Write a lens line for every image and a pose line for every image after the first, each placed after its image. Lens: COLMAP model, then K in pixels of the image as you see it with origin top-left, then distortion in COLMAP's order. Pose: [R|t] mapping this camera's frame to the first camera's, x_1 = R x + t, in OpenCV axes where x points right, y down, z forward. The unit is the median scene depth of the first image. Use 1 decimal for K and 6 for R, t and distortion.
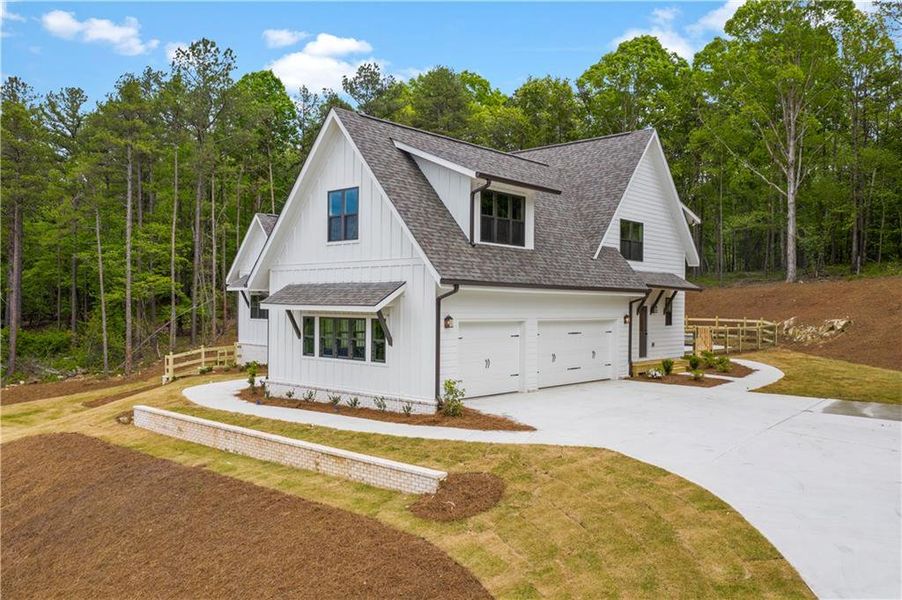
lens RADIAL K [[706.7, 0, 451.0], [0, 706.7, 300.0], [0, 0, 1]] dist [-0.001972, 0.005944]
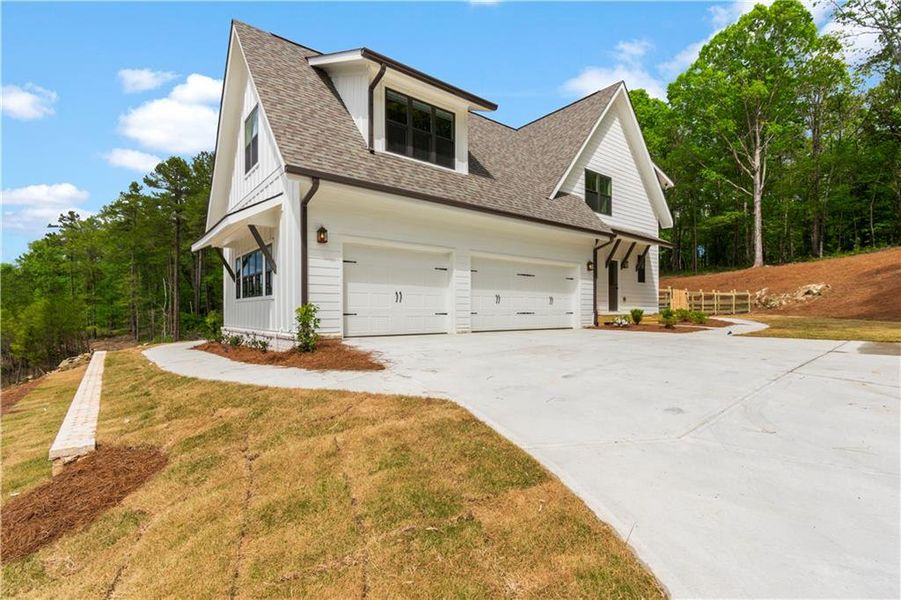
lens RADIAL K [[419.1, 0, 451.5], [0, 419.1, 309.1], [0, 0, 1]] dist [0.002927, -0.000187]
pose [[0.986762, -0.013179, -0.161638, 0.146813], [0.013212, 0.999912, -0.000873, 0.079690], [0.161635, -0.001274, 0.986850, 0.387840]]
